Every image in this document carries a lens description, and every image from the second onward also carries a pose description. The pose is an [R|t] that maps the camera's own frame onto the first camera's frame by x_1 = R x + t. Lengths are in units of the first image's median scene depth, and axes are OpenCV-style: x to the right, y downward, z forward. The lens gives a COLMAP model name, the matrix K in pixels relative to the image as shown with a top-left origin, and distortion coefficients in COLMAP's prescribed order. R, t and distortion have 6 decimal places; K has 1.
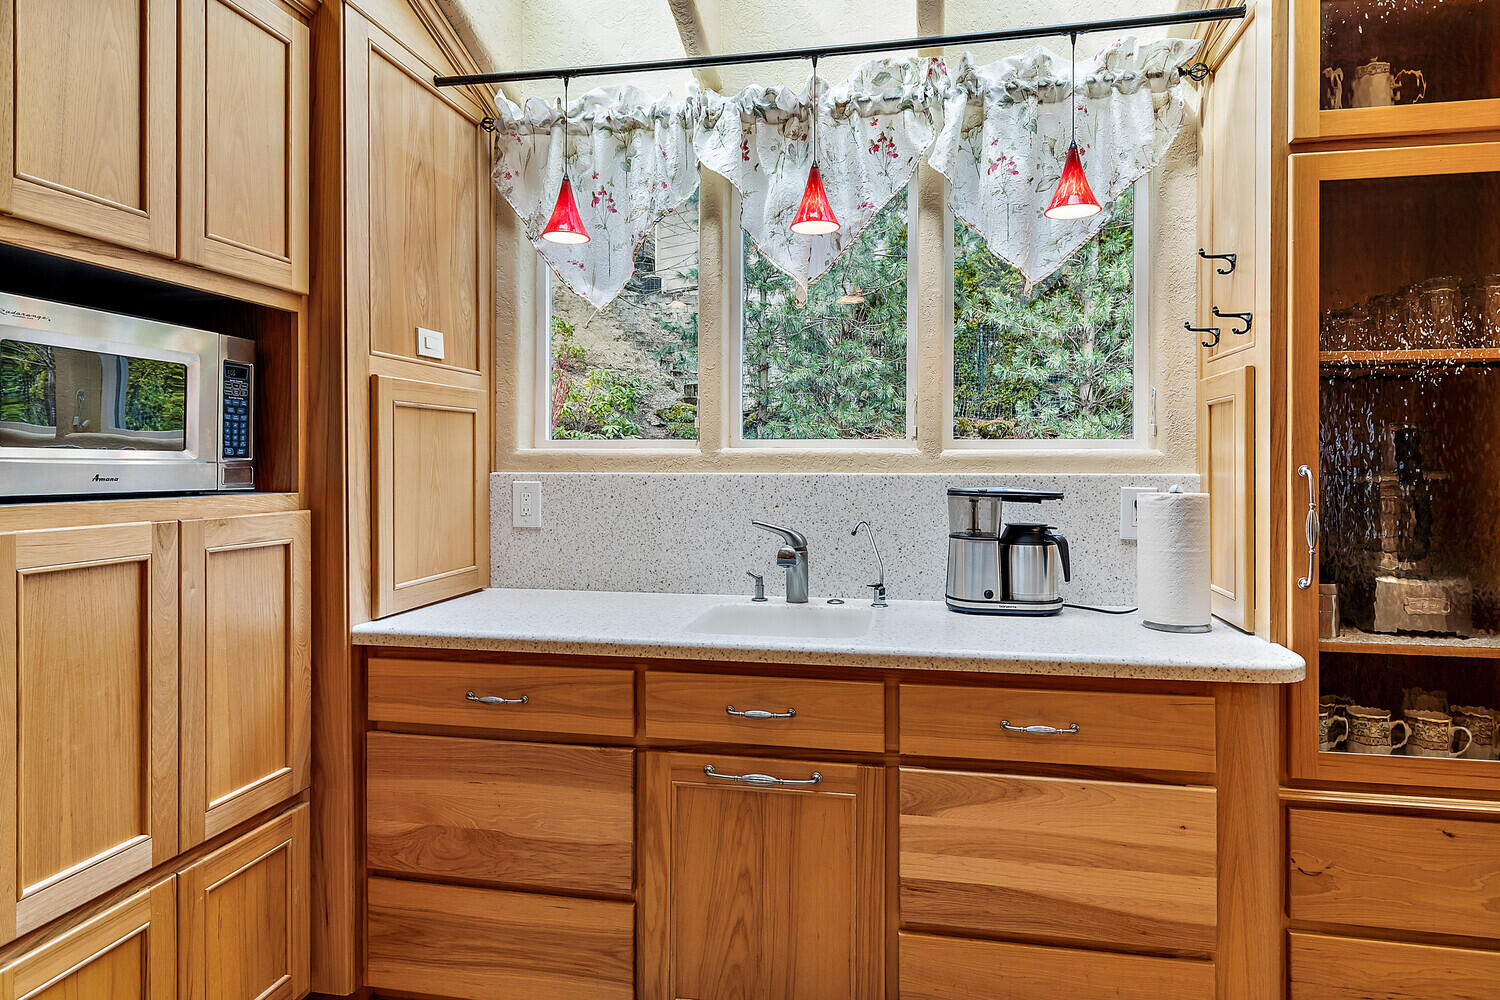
lens RADIAL K [[900.7, 0, 753.6], [0, 900.7, 465.6], [0, 0, 1]] dist [0.000568, -0.000004]
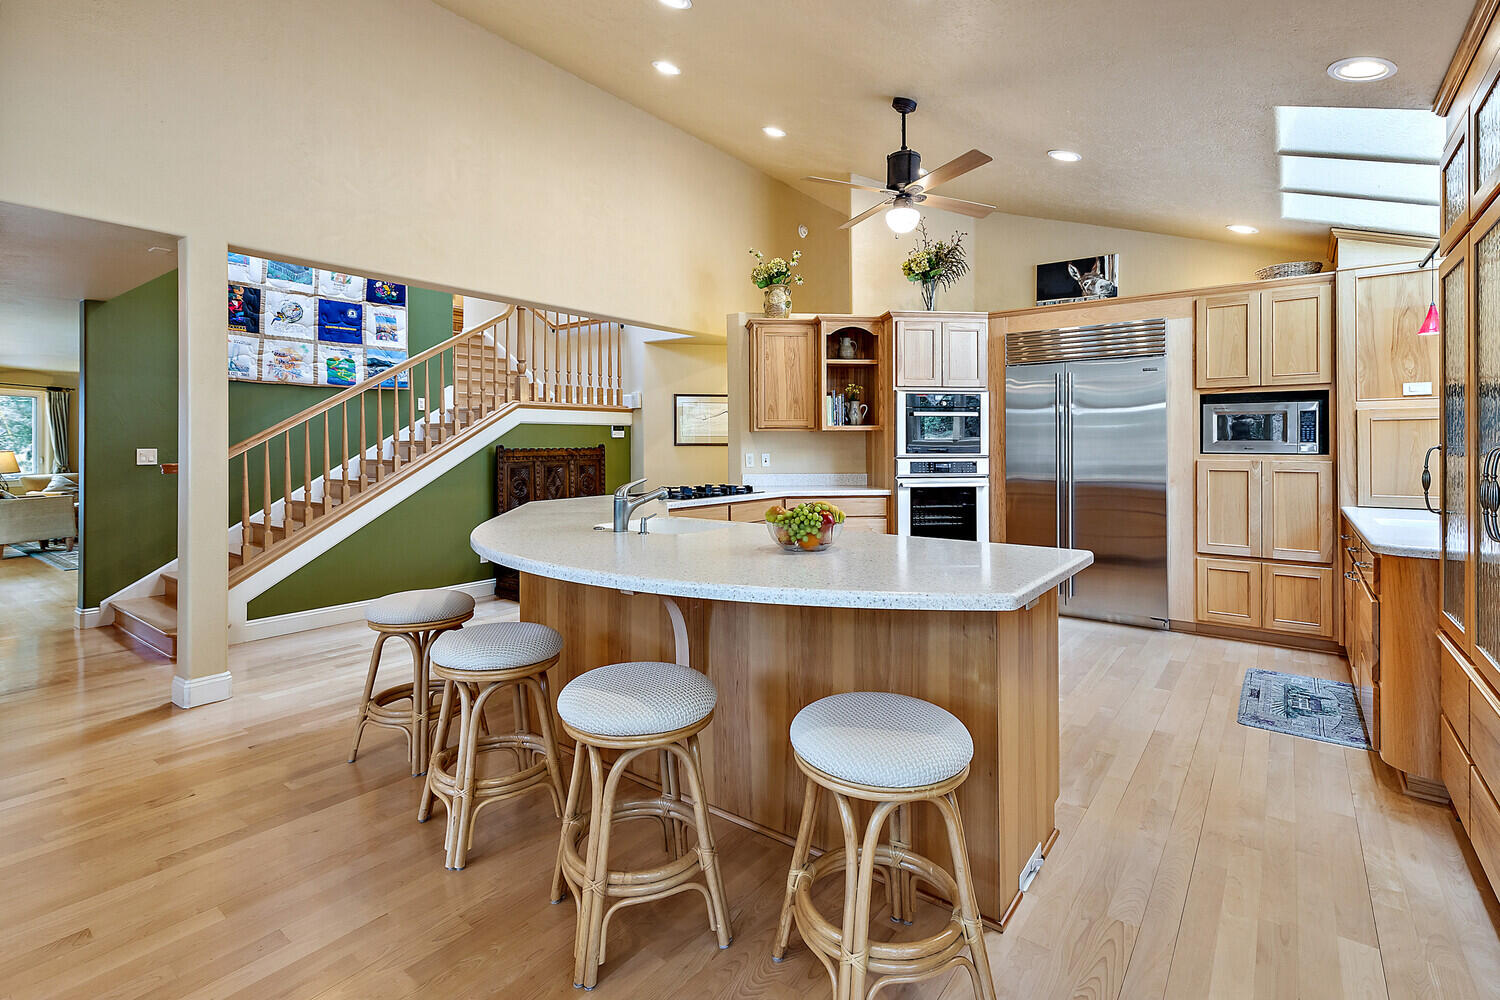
lens RADIAL K [[707.2, 0, 758.7], [0, 707.2, 444.7], [0, 0, 1]] dist [-0.000204, -0.000020]
pose [[-0.433280, -0.000320, -0.901259, 2.096772], [-0.001961, 0.999998, 0.000587, 0.000044], [0.901257, 0.002022, -0.433280, 0.350938]]
